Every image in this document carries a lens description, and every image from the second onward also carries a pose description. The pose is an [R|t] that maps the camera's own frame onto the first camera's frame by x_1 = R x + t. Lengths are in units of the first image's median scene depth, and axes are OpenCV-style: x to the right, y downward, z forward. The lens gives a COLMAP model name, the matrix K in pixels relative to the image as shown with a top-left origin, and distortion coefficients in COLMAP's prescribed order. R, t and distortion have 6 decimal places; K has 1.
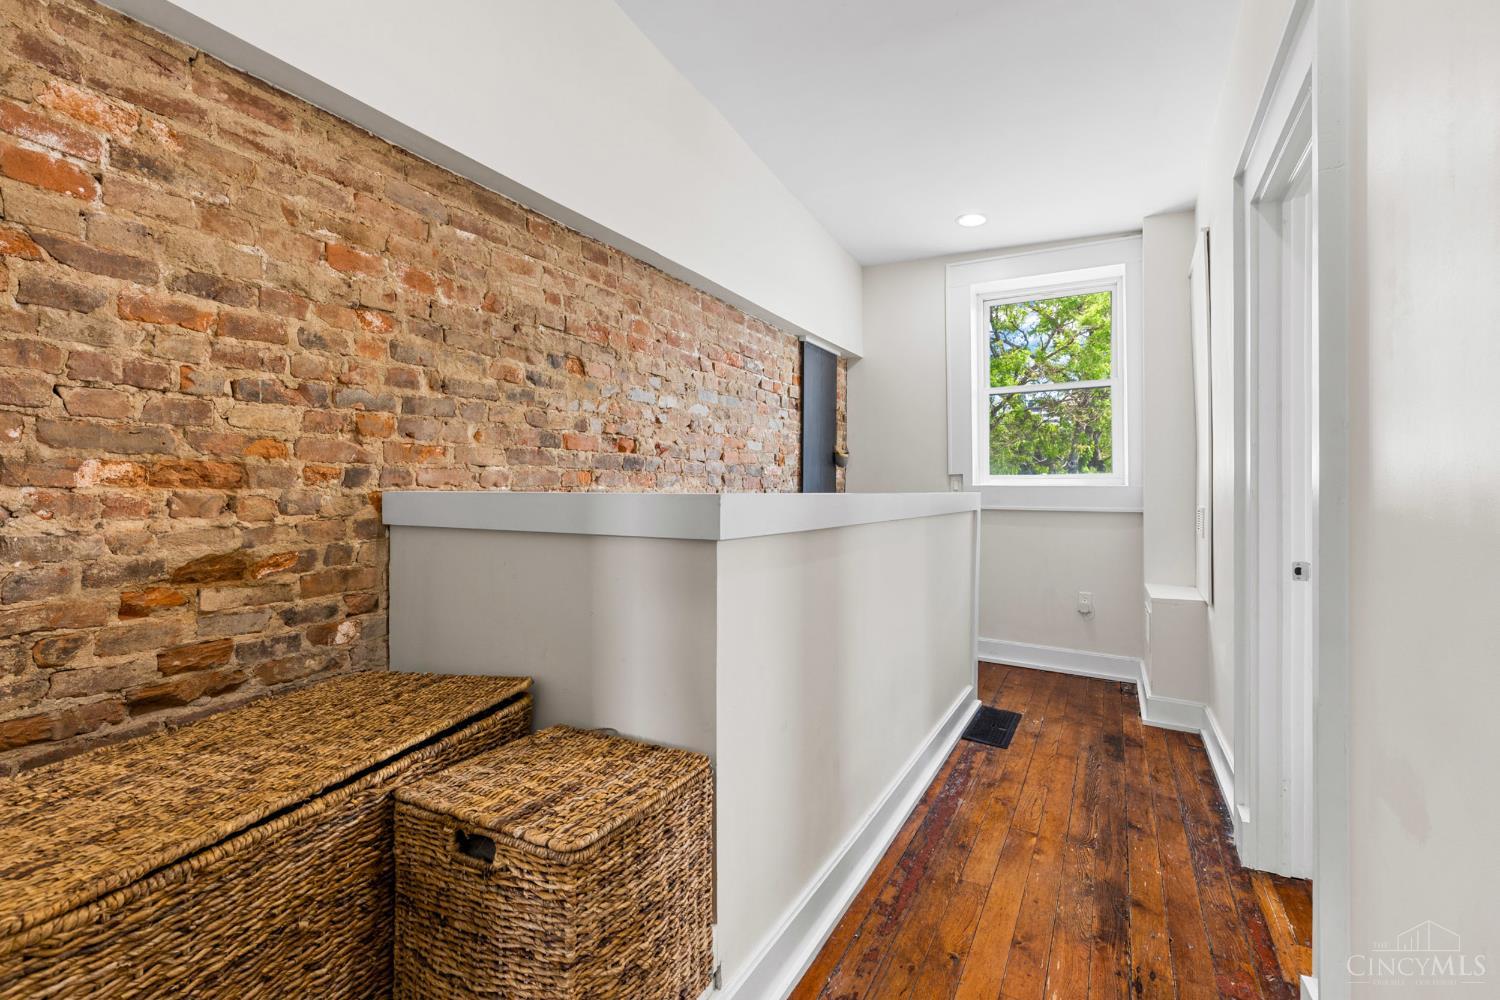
lens RADIAL K [[672.5, 0, 745.3], [0, 672.5, 496.4], [0, 0, 1]] dist [0.007461, -0.001748]
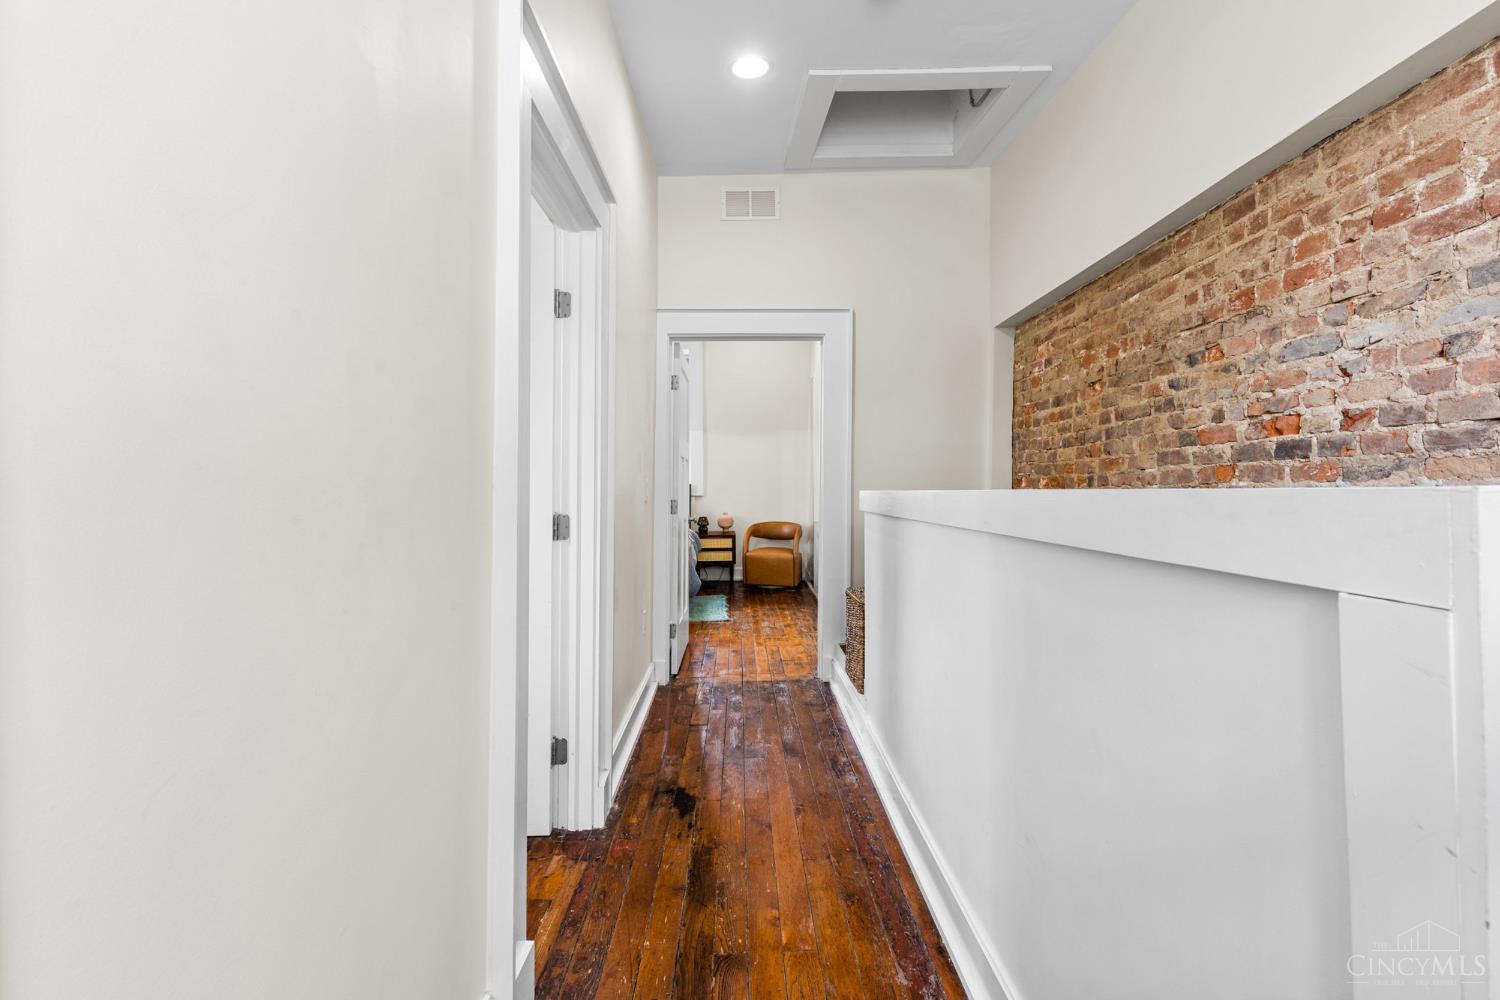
lens RADIAL K [[672.5, 0, 747.0], [0, 672.5, 491.8], [0, 0, 1]] dist [0.007461, -0.001748]
pose [[-0.871099, 0.001132, -0.491106, 0.831147], [-0.003049, 0.999966, 0.007714, -0.008658], [0.491098, 0.008217, -0.871066, 1.623048]]
